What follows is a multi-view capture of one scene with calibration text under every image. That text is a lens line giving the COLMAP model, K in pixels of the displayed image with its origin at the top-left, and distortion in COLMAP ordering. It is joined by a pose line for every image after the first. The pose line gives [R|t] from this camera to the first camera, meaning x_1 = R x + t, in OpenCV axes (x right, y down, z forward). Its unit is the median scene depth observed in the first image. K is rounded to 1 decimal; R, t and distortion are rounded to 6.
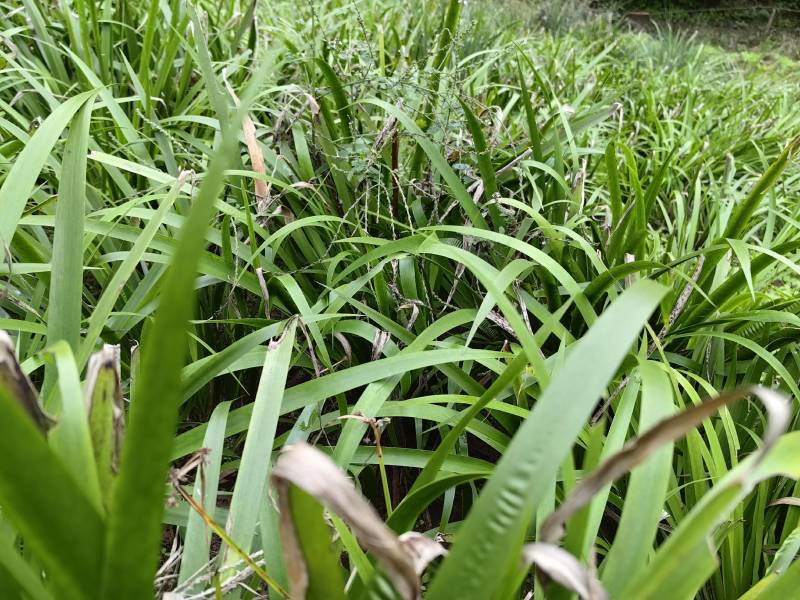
lens RADIAL K [[625.3, 0, 398.5], [0, 625.3, 298.1], [0, 0, 1]] dist [0.048349, -0.055810]
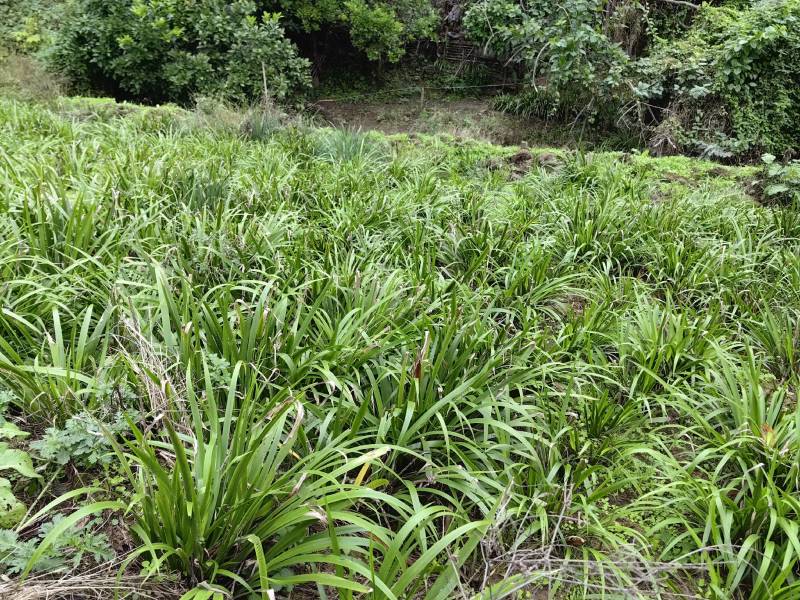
lens RADIAL K [[625.3, 0, 398.5], [0, 625.3, 298.1], [0, 0, 1]] dist [0.048349, -0.055810]
pose [[0.907761, -0.195579, 0.371105, -0.049695], [0.229072, 0.972228, -0.047951, 0.040961], [-0.351420, 0.128538, 0.927352, -0.295466]]
